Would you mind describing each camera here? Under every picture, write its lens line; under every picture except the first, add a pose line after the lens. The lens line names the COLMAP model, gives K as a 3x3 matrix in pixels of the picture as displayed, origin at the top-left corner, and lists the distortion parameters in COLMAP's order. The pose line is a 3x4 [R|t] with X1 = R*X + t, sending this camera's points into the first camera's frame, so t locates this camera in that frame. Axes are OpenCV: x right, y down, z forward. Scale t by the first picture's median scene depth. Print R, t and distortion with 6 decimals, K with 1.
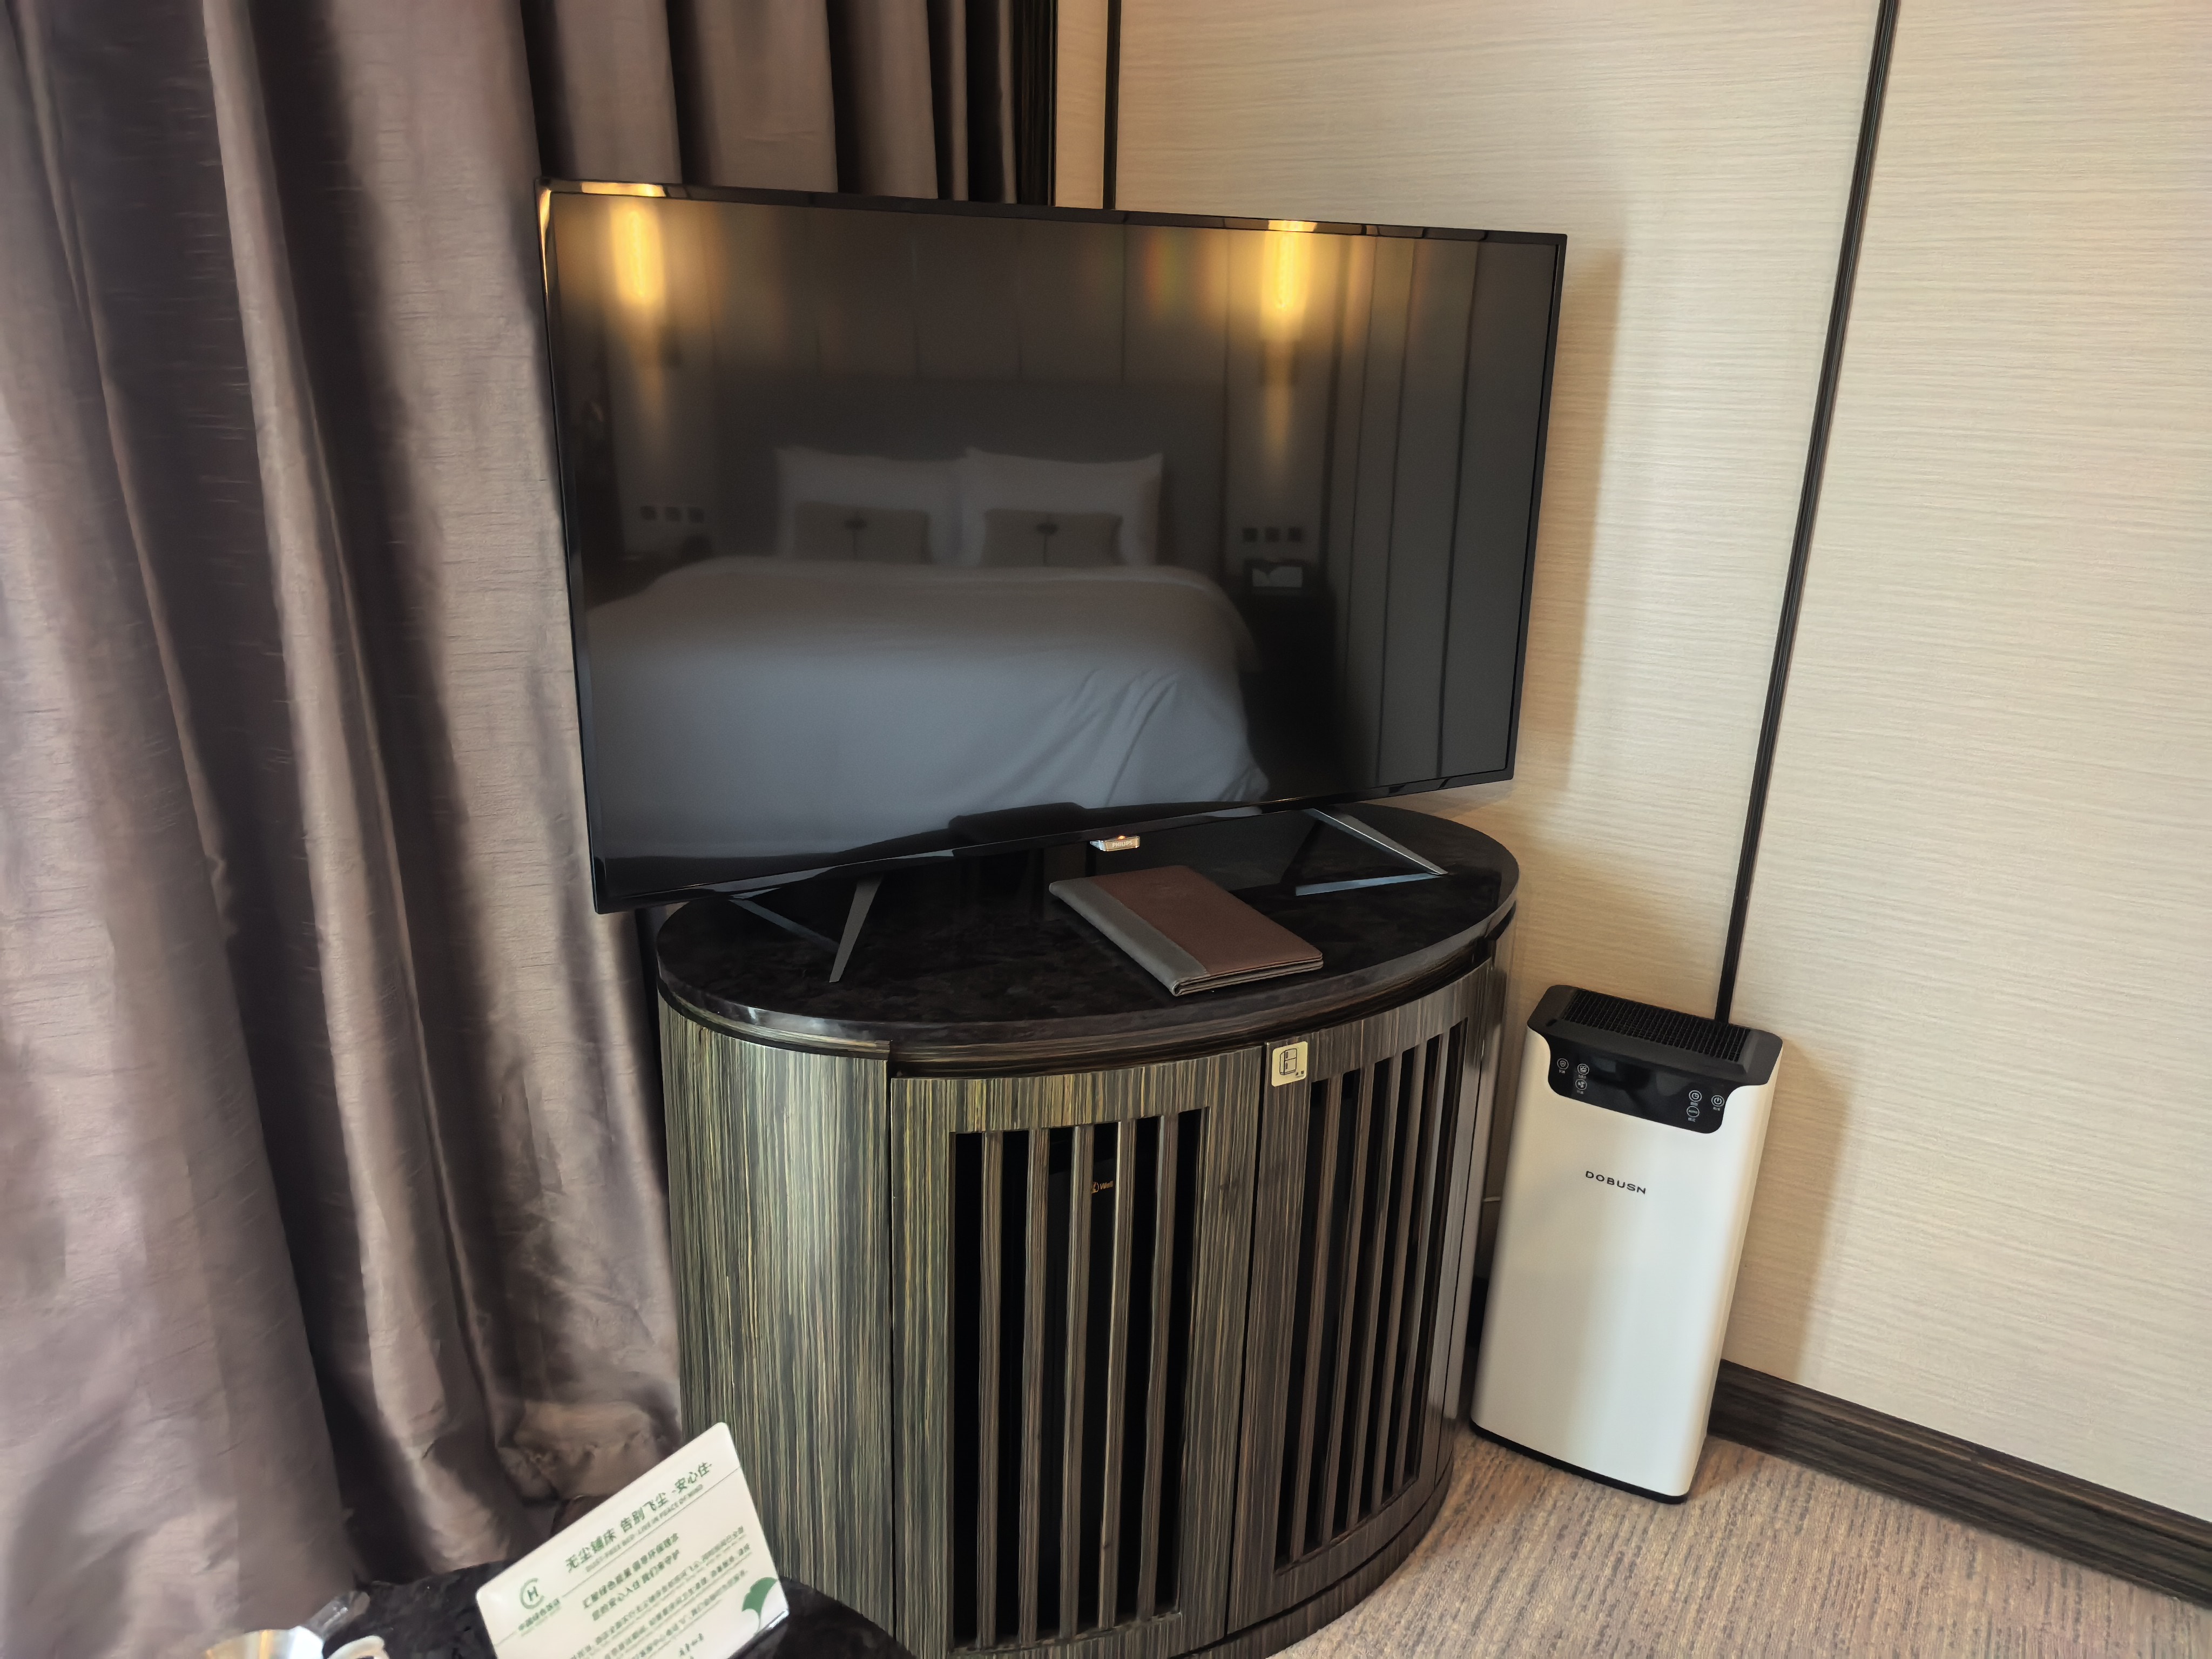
lens RADIAL K [[1591.3, 0, 1115.0], [0, 1591.3, 793.5], [0, 0, 1]] dist [0.060769, -0.080216]
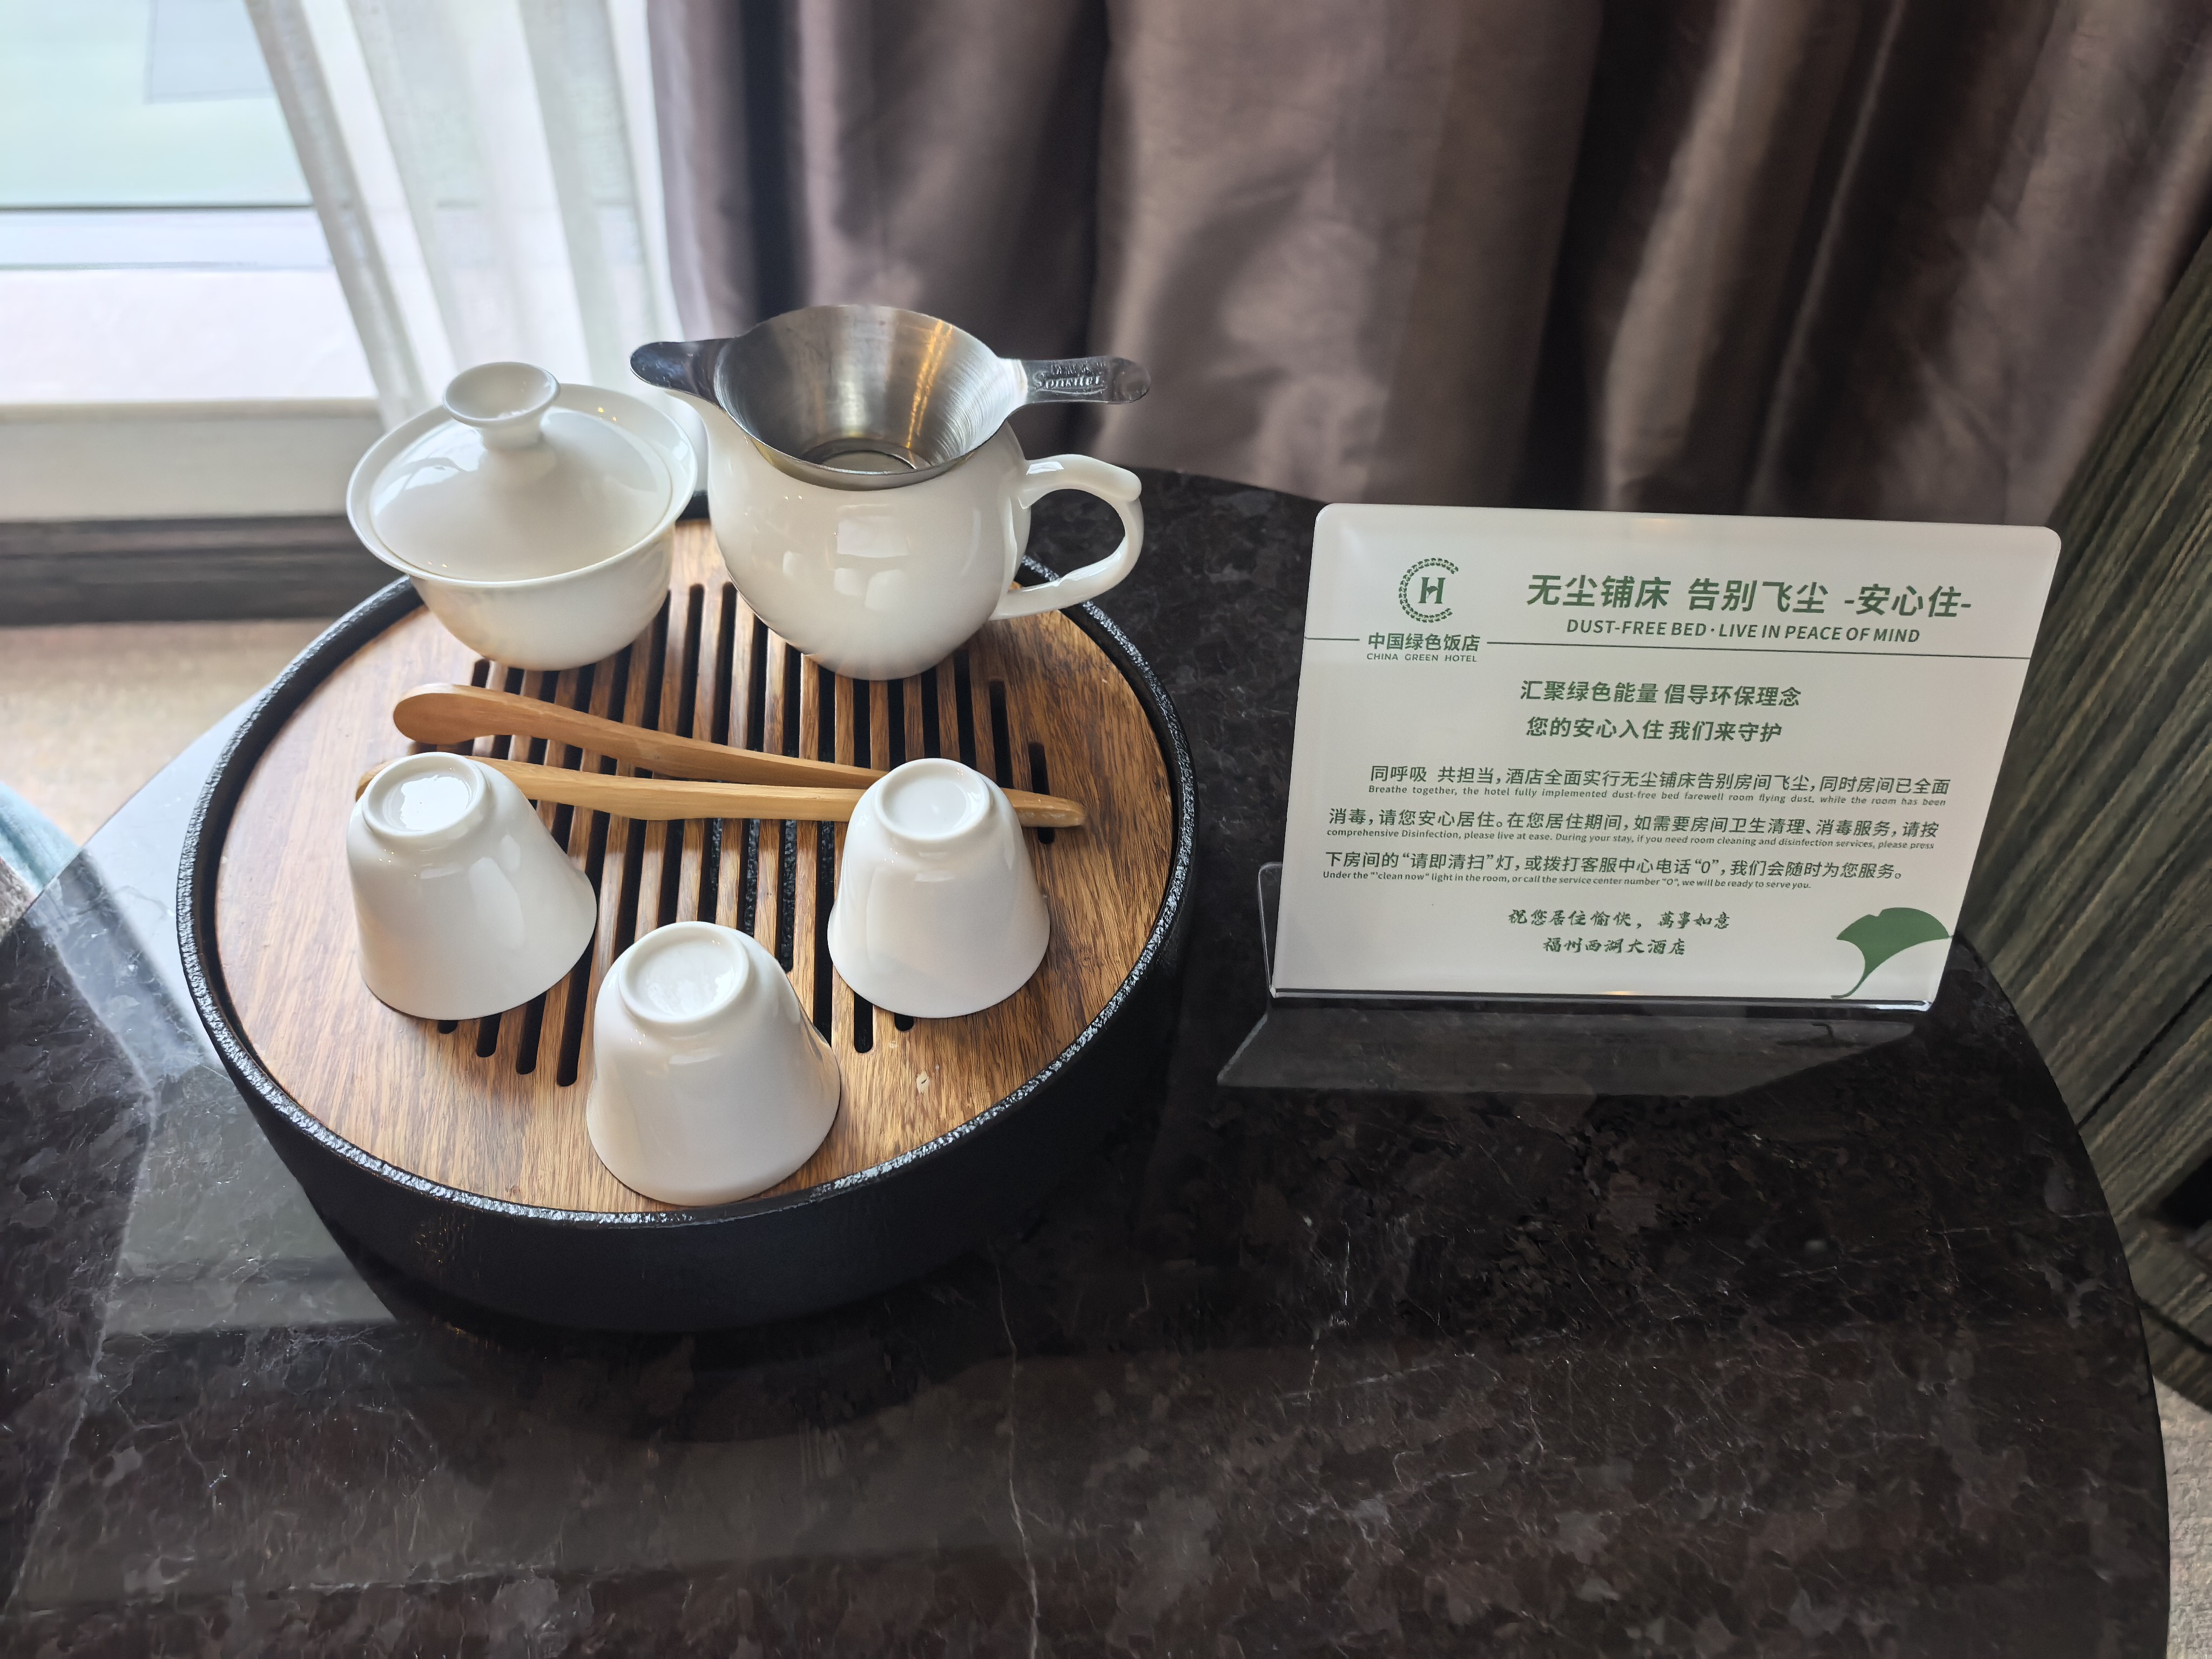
lens RADIAL K [[1598.2, 0, 1142.7], [0, 1598.2, 864.9], [0, 0, 1]] dist [0.025997, -0.046380]
pose [[0.582613, 0.609639, -0.537496, -0.091207], [-0.263670, 0.767337, 0.584527, 0.218585], [0.768791, -0.198831, 0.607805, 0.449271]]
